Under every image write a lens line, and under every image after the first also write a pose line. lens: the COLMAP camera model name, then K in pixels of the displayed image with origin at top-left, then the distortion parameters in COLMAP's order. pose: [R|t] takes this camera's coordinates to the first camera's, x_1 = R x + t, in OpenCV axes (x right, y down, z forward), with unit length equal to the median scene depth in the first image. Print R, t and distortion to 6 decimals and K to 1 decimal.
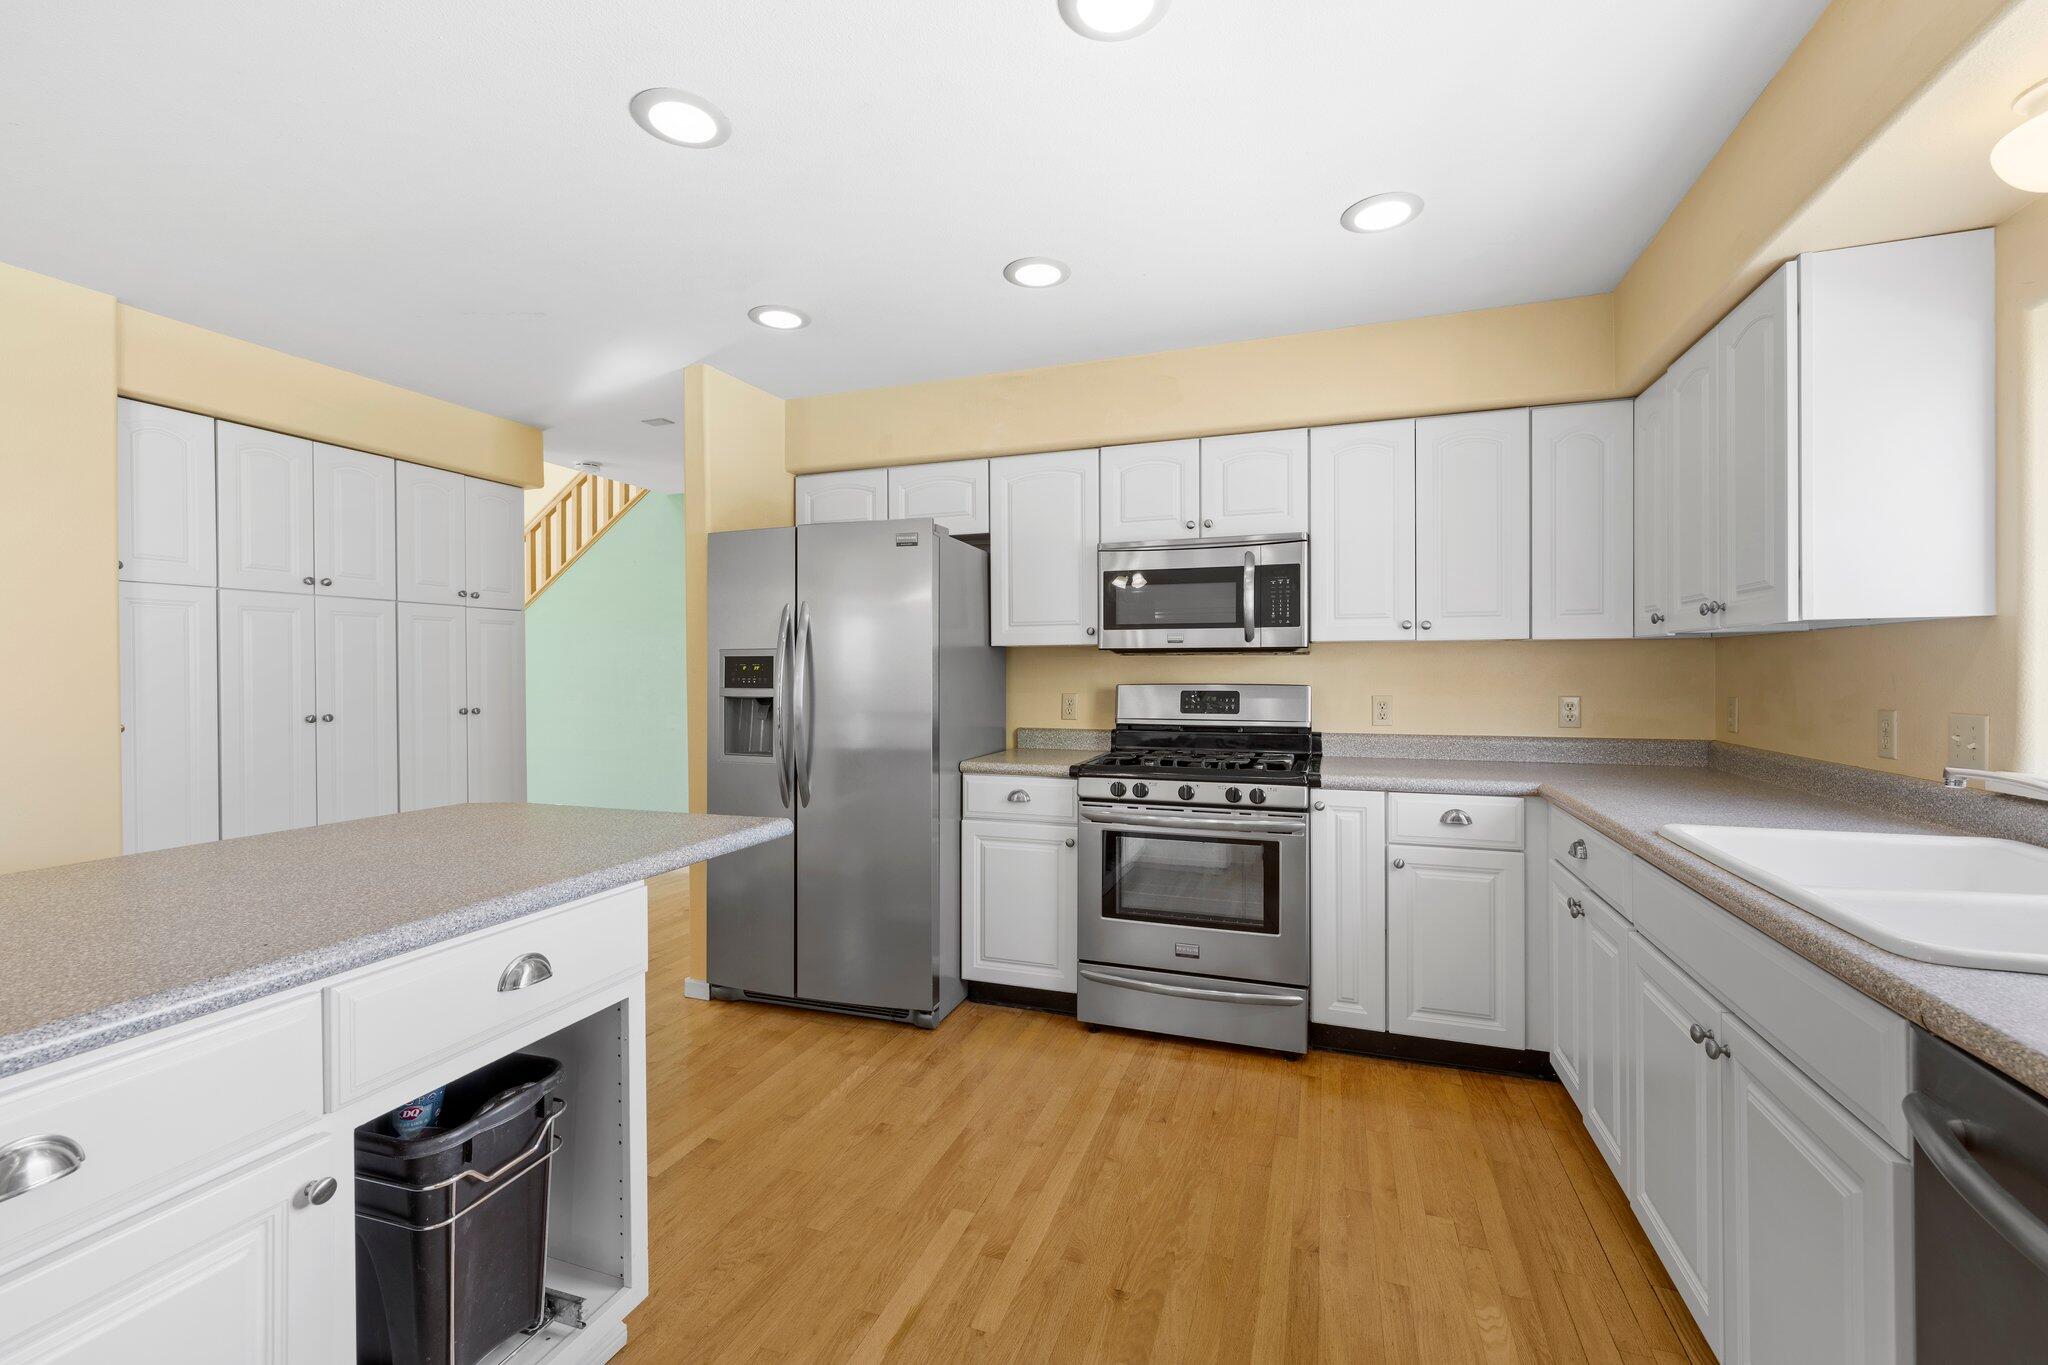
lens RADIAL K [[861.1, 0, 1017.1], [0, 861.1, 680.5], [0, 0, 1]] dist [0.000236, -0.000056]
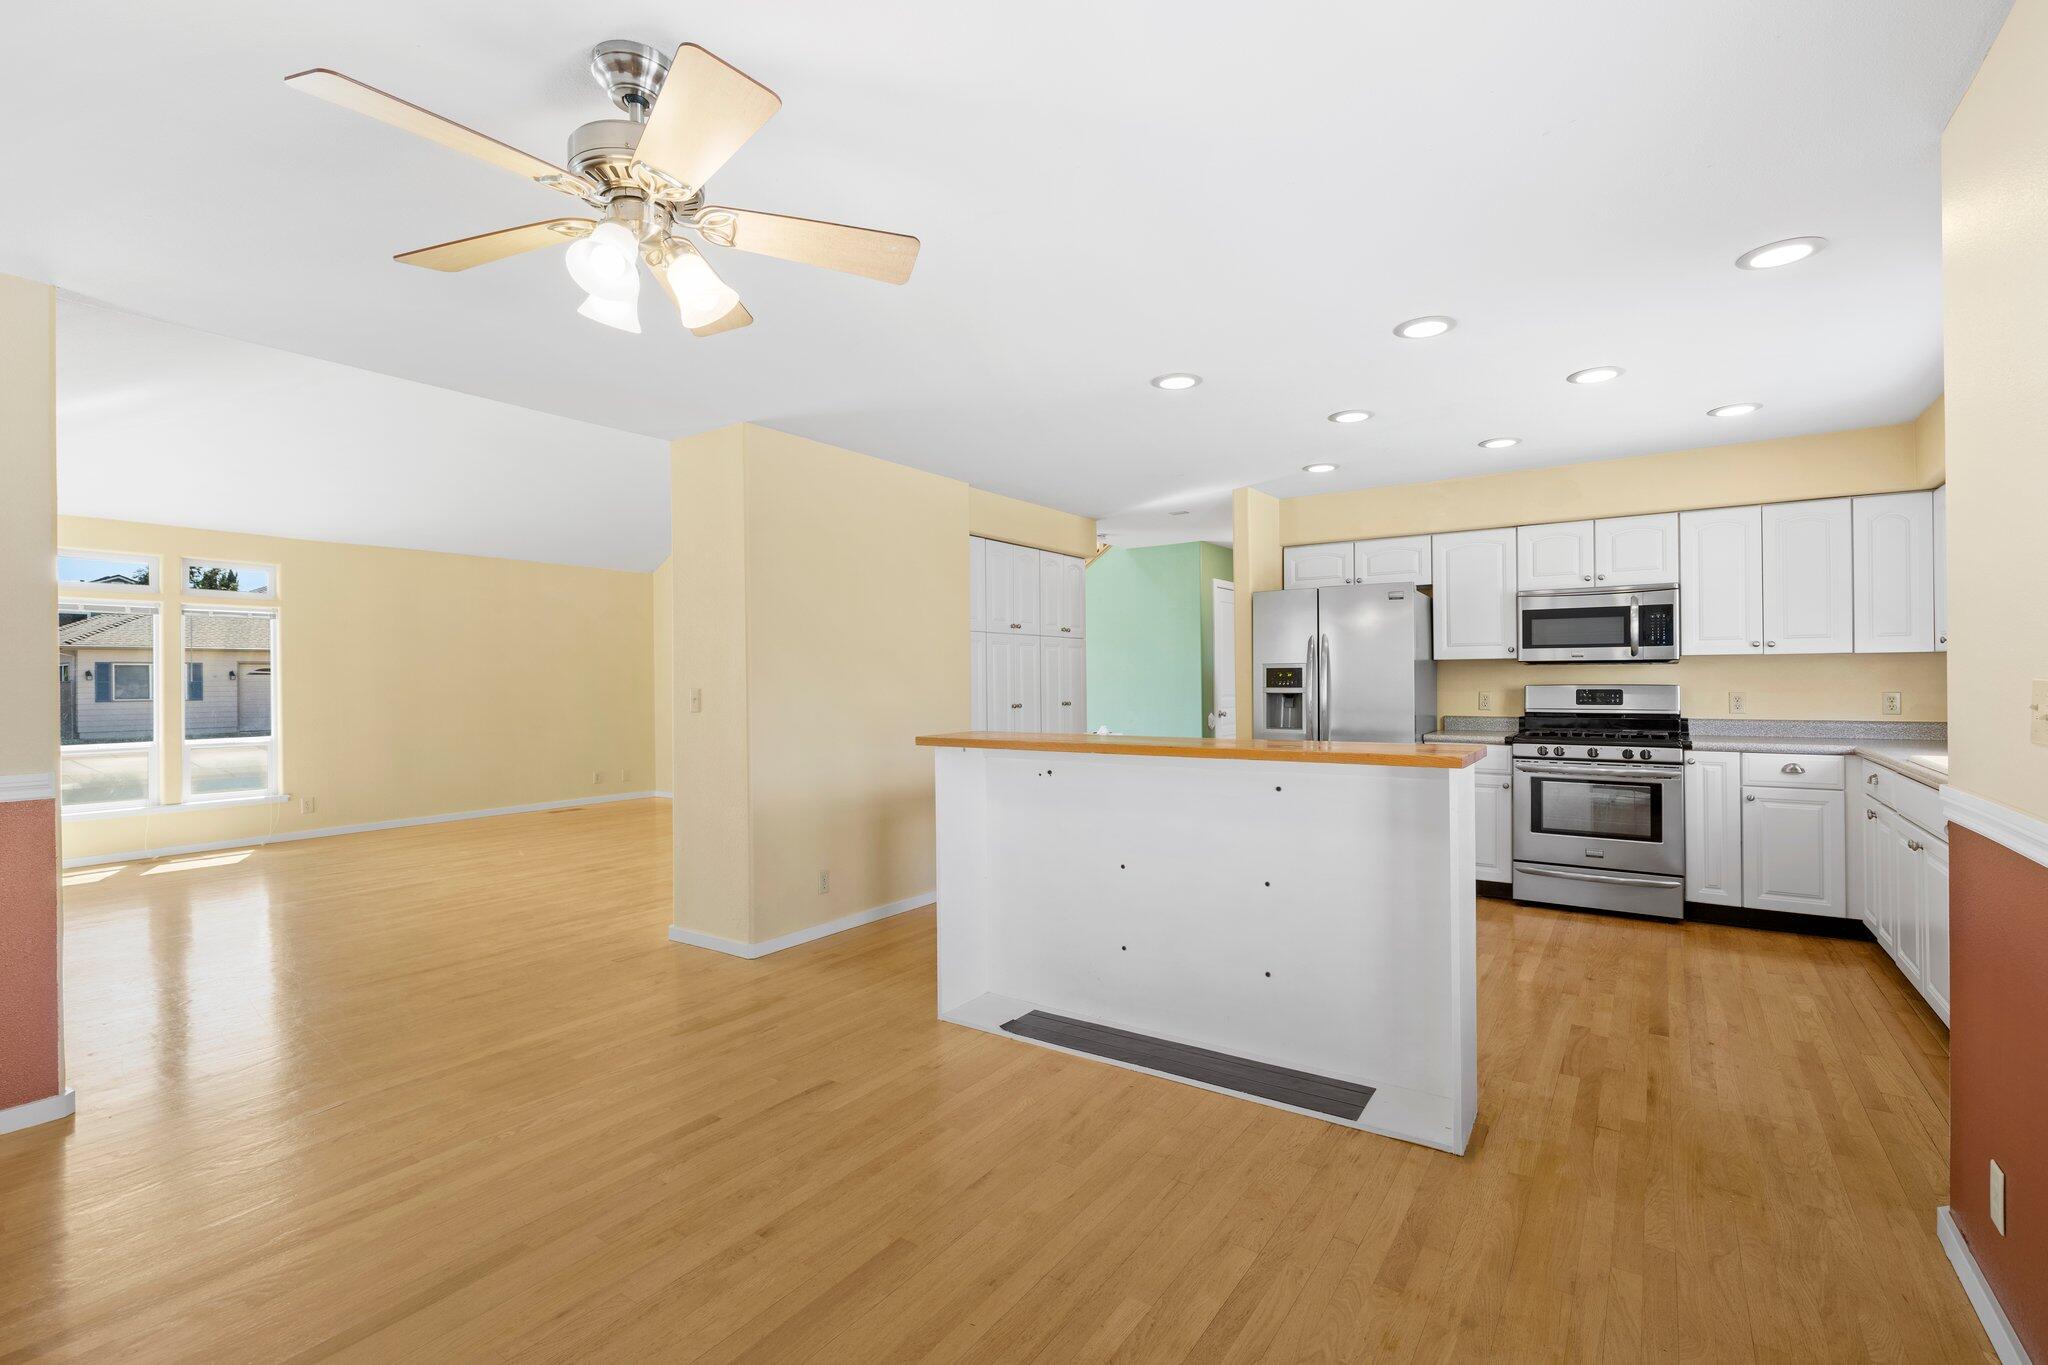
lens RADIAL K [[918.7, 0, 1024.0], [0, 918.7, 682.5], [0, 0, 1]] dist [-0.001690, 0.000167]
pose [[0.966679, -0.003371, -0.255968, -0.361082], [0.001535, 0.999972, -0.007374, 0.011935], [0.255986, 0.006735, 0.966657, -0.847654]]
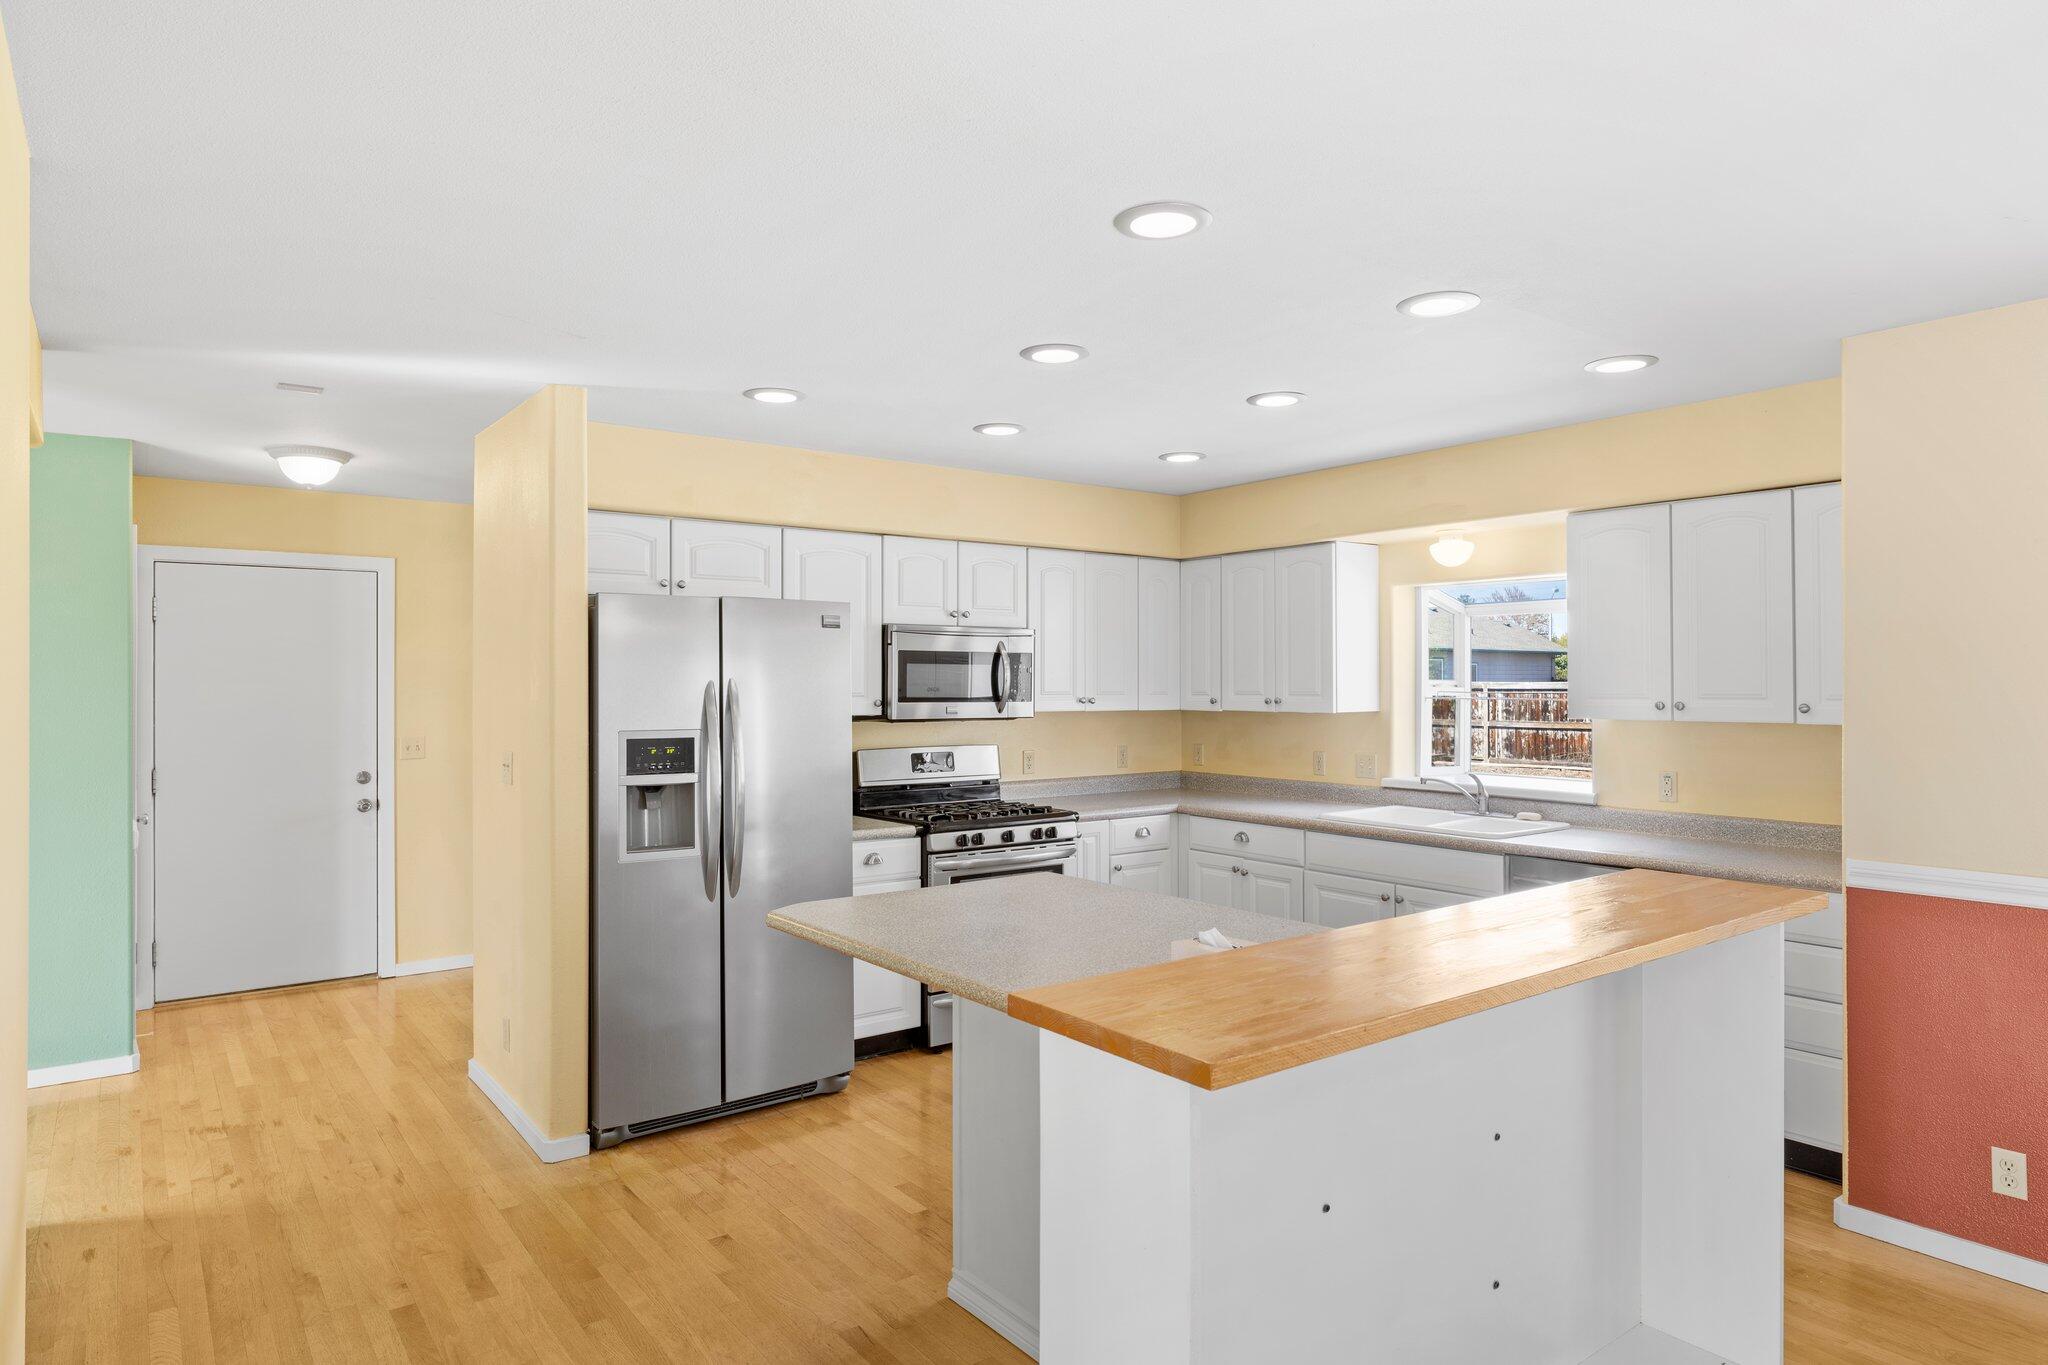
lens RADIAL K [[1208.4, 0, 1024.0], [0, 1208.4, 682.5], [0, 0, 1]] dist [-0.002040, -0.000407]
pose [[0.549173, 0.002603, 0.835704, -1.210672], [0.008865, 0.999921, -0.008940, -0.075194], [-0.835661, 0.012319, 0.549107, 0.005446]]
